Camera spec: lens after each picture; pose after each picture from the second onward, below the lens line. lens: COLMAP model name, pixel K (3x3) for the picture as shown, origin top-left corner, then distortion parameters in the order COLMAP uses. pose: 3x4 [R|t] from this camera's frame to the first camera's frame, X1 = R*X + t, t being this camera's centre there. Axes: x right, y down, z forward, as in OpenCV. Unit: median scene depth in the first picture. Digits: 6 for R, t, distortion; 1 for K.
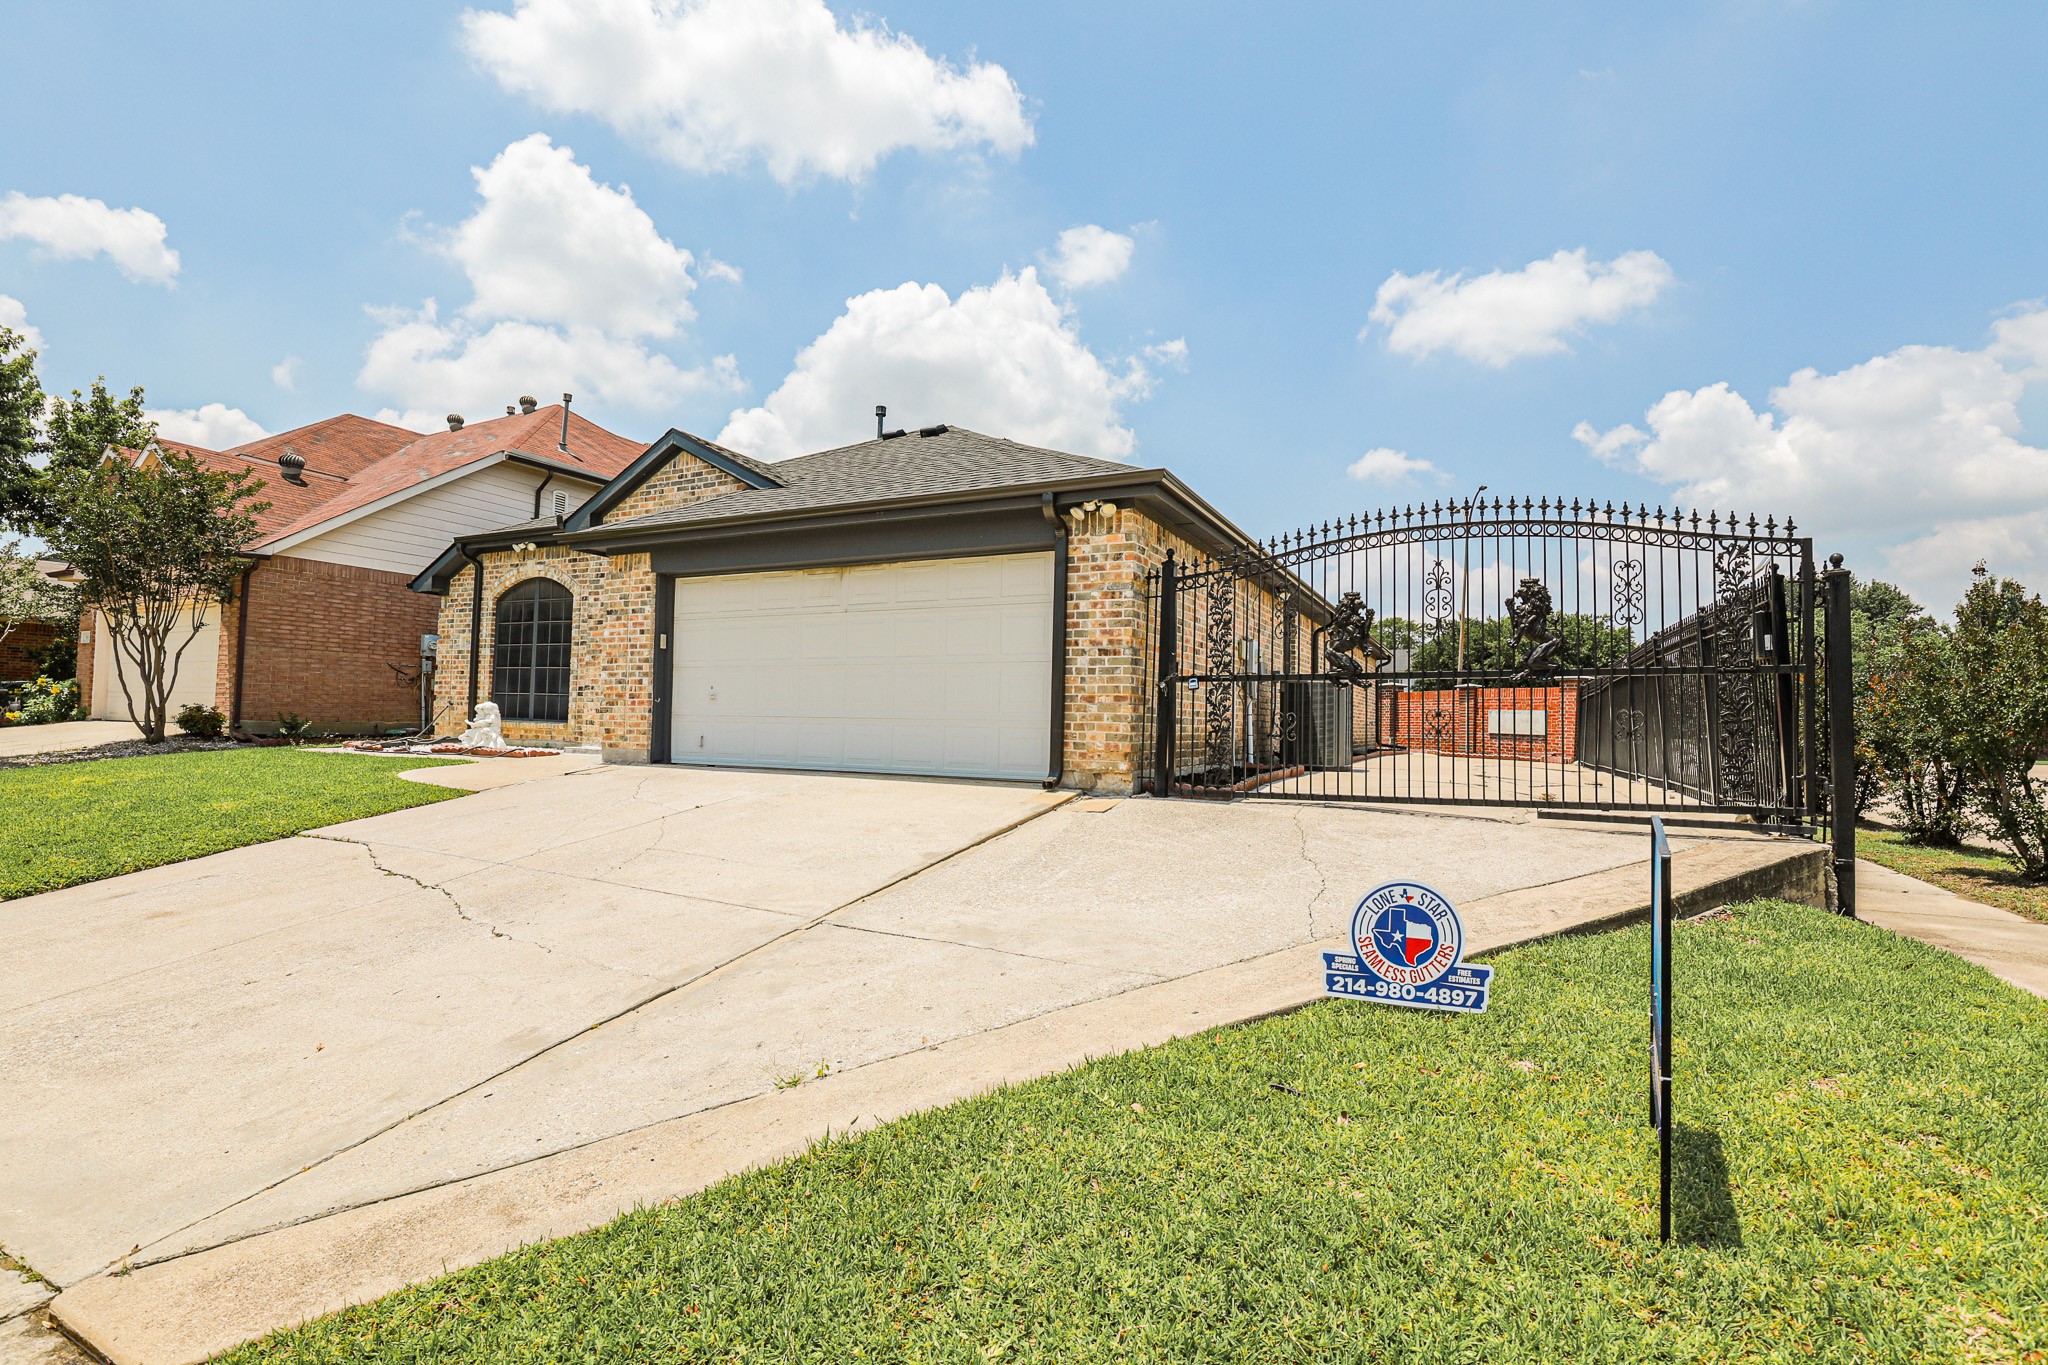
lens RADIAL K [[938.7, 0, 1039.9], [0, 938.7, 680.7], [0, 0, 1]] dist [-0.026994, -0.000101]
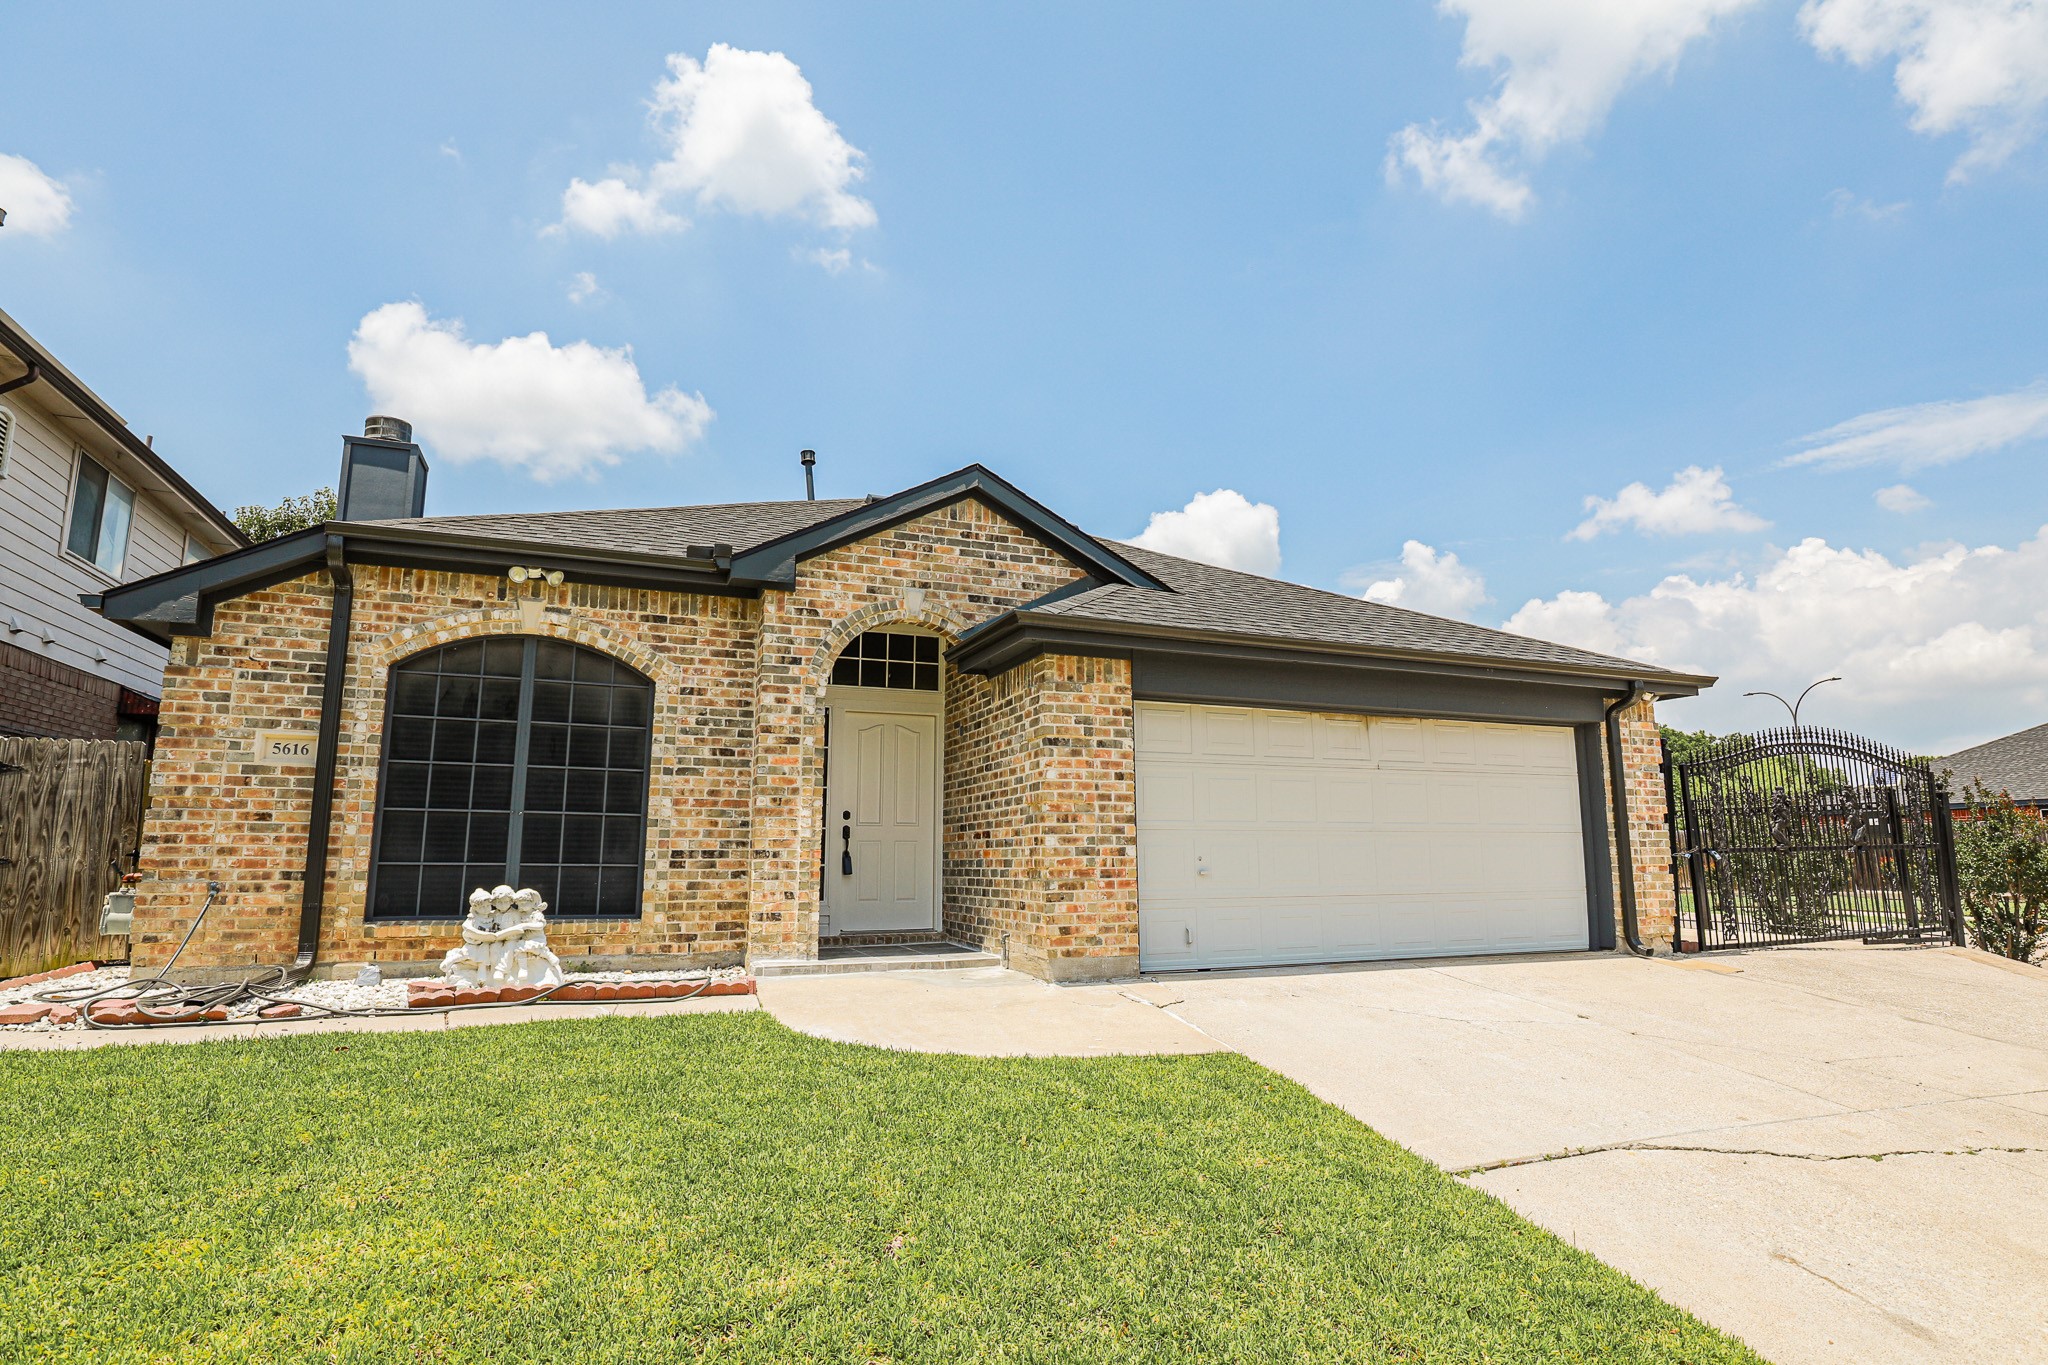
lens RADIAL K [[1042.3, 0, 1034.0], [0, 1042.3, 695.3], [0, 0, 1]] dist [-0.020325, 0.001911]
pose [[0.667169, 0.096668, 0.738607, -1.324057], [-0.019675, 0.993485, -0.112254, -0.032397], [-0.744647, 0.060361, 0.664724, 0.706351]]
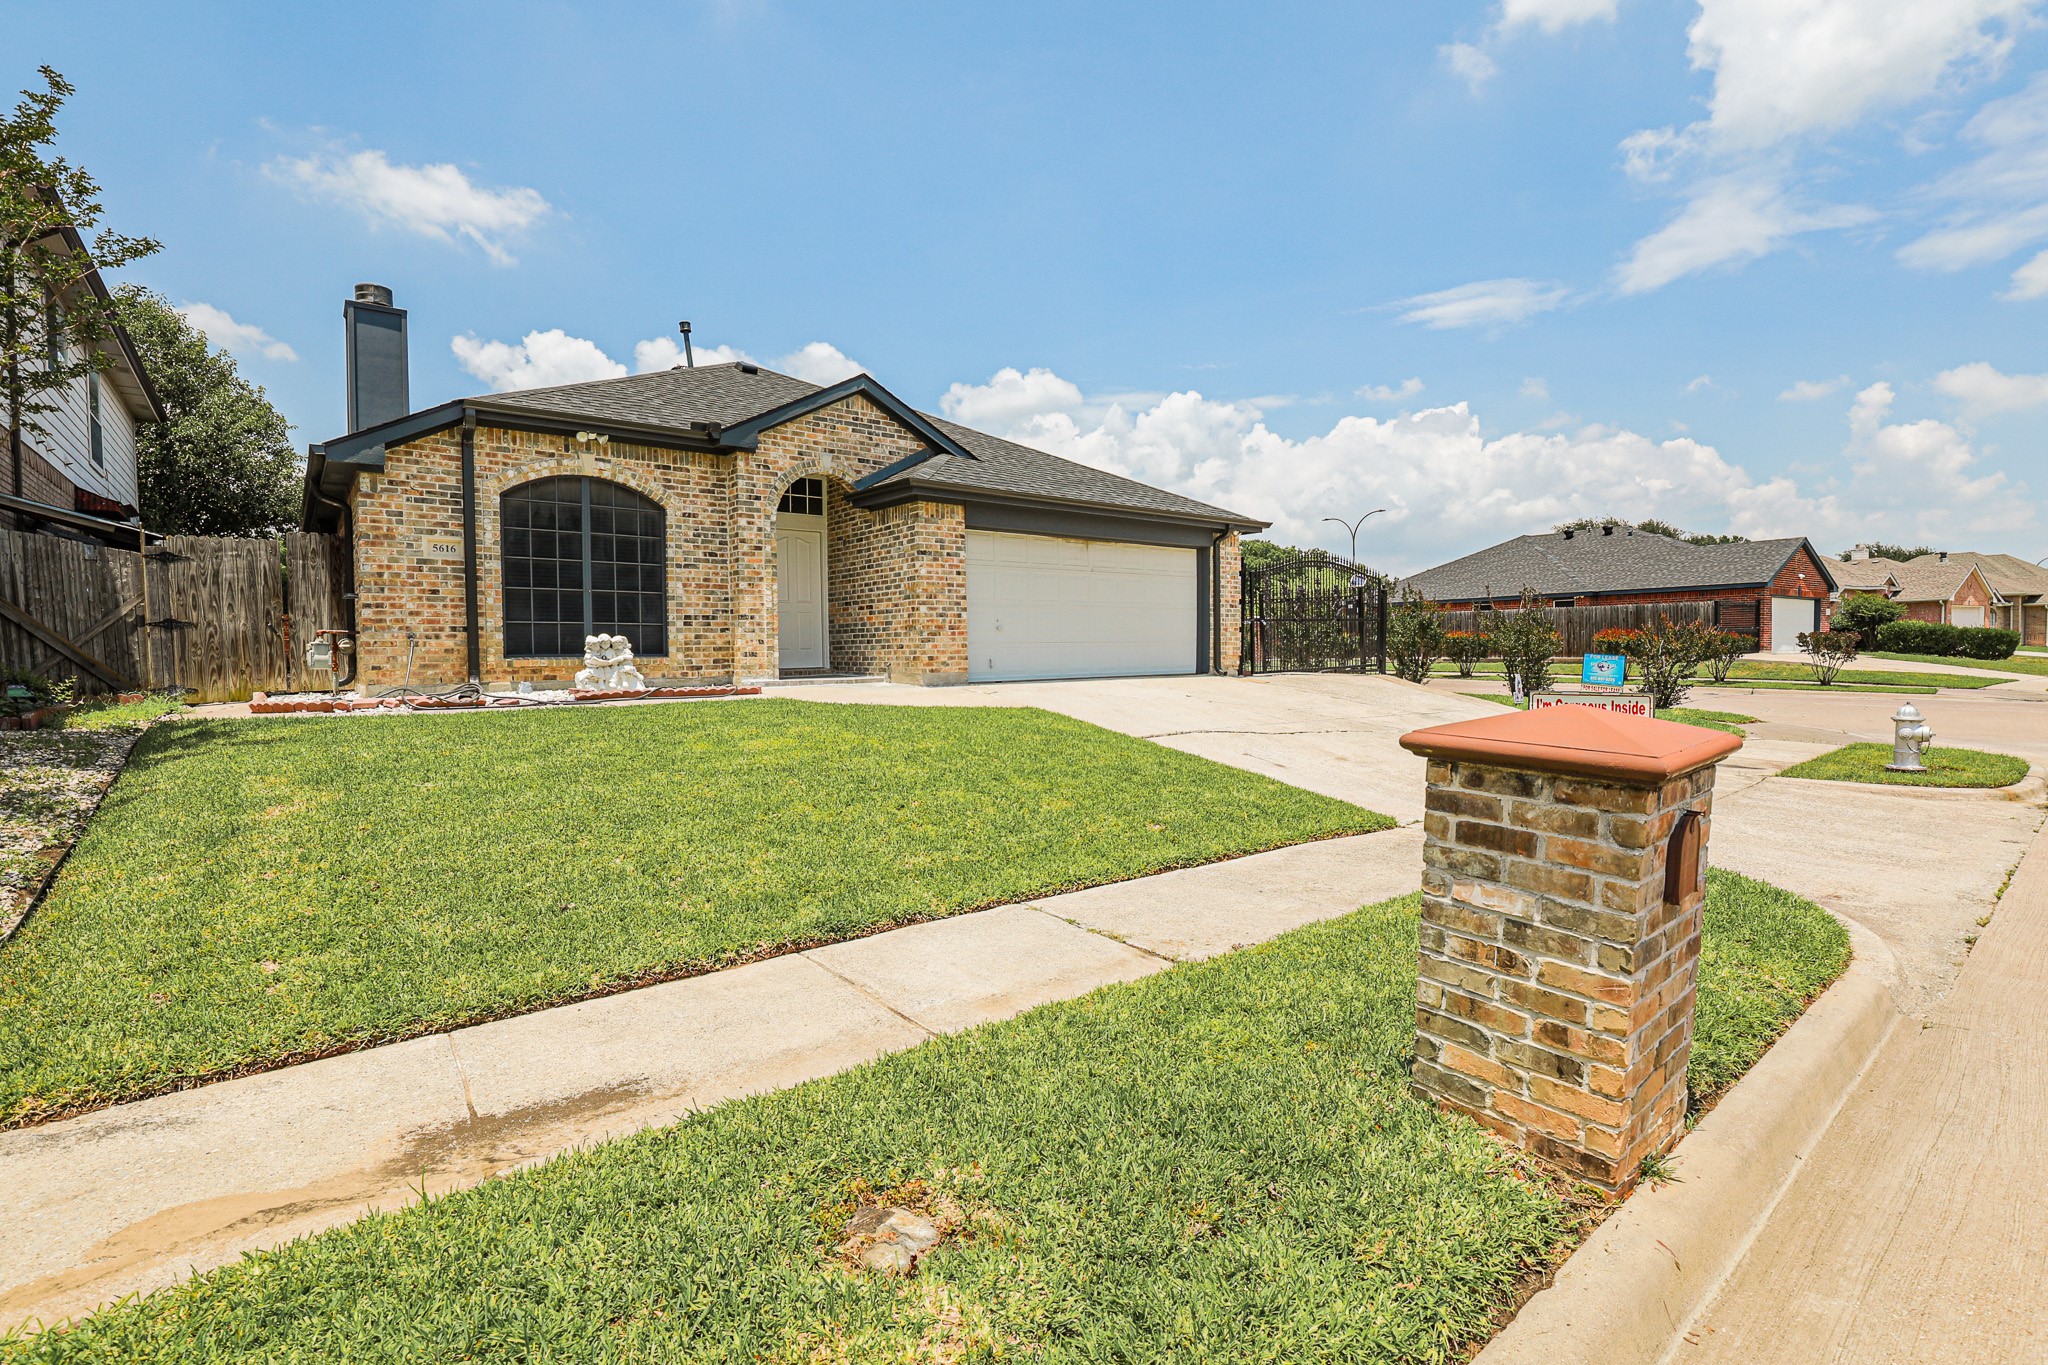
lens RADIAL K [[938.7, 0, 1039.9], [0, 938.7, 680.7], [0, 0, 1]] dist [-0.026994, -0.000101]
pose [[0.412009, -0.055345, 0.909497, -1.899411], [-0.024053, 0.997145, 0.071575, -0.005274], [-0.910862, -0.051366, 0.409502, 0.535476]]
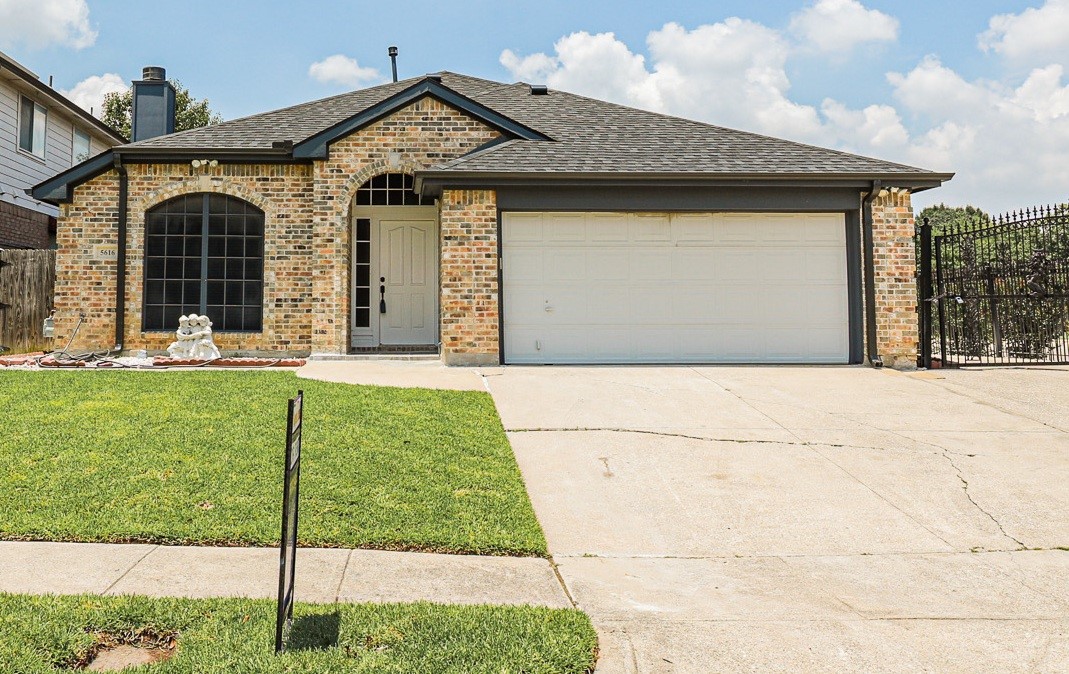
lens RADIAL K [[946.1, 0, 417.4], [0, 946.1, 245.4], [0, 0, 1]] dist [-0.015867, -0.012589]
pose [[0.892331, 0.018594, 0.450998, -1.370651], [-0.005178, 0.999507, -0.030963, -0.035443], [-0.451351, 0.025294, 0.891988, -0.065864]]
